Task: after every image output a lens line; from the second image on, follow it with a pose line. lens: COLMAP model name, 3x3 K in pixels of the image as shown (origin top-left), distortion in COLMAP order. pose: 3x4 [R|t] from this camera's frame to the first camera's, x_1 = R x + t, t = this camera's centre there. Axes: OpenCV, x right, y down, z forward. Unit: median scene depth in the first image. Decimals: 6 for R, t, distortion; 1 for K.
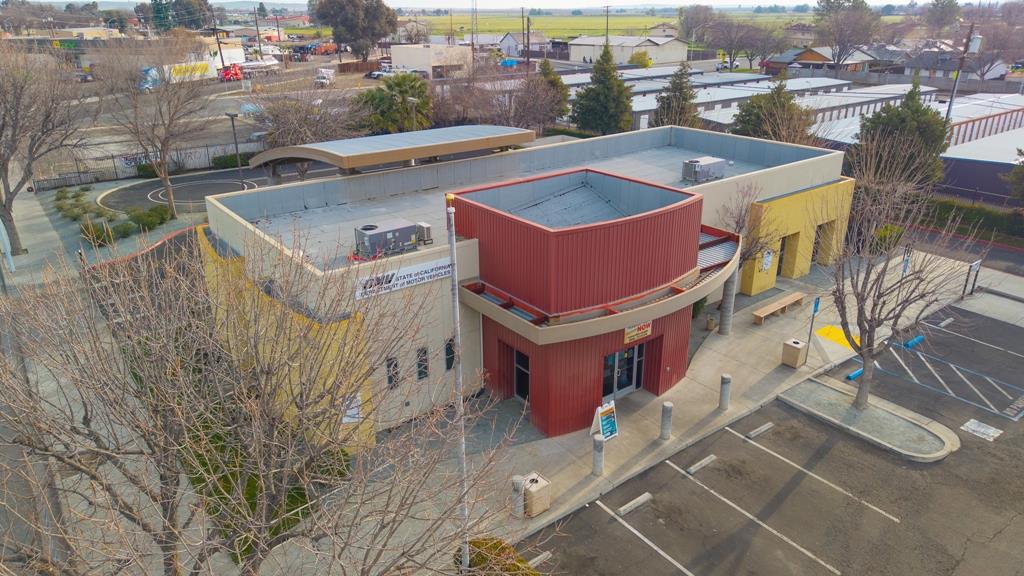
lens RADIAL K [[694.1, 0, 512.2], [0, 694.1, 309.0], [0, 0, 1]] dist [0.039245, -0.032604]
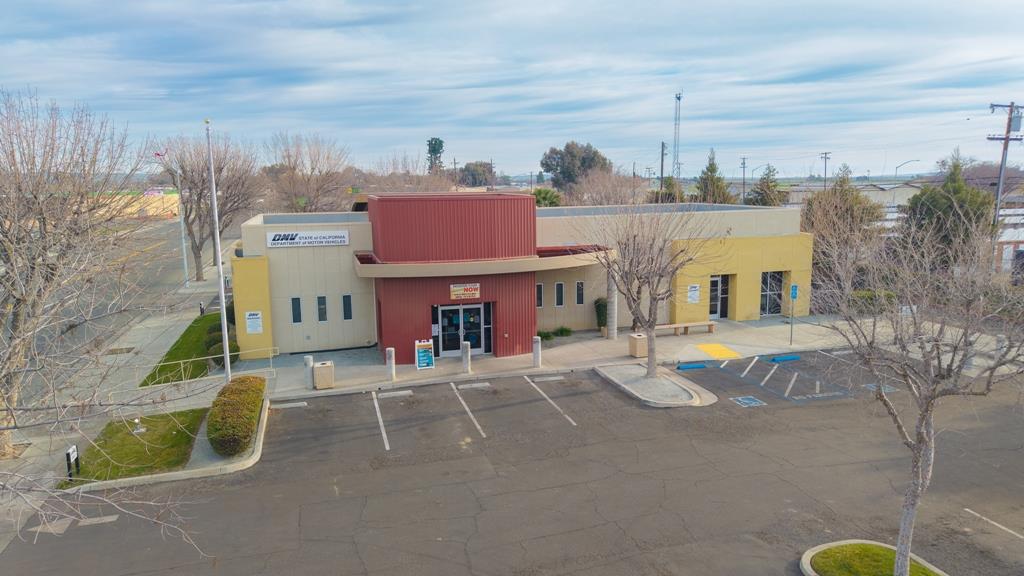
lens RADIAL K [[702.5, 0, 501.7], [0, 702.5, 287.8], [0, 0, 1]] dist [0.033964, -0.032532]
pose [[0.926505, 0.050000, -0.372945, 0.612228], [-0.141222, 0.964886, -0.221477, 0.254448], [0.348776, 0.257867, 0.901033, -0.119190]]
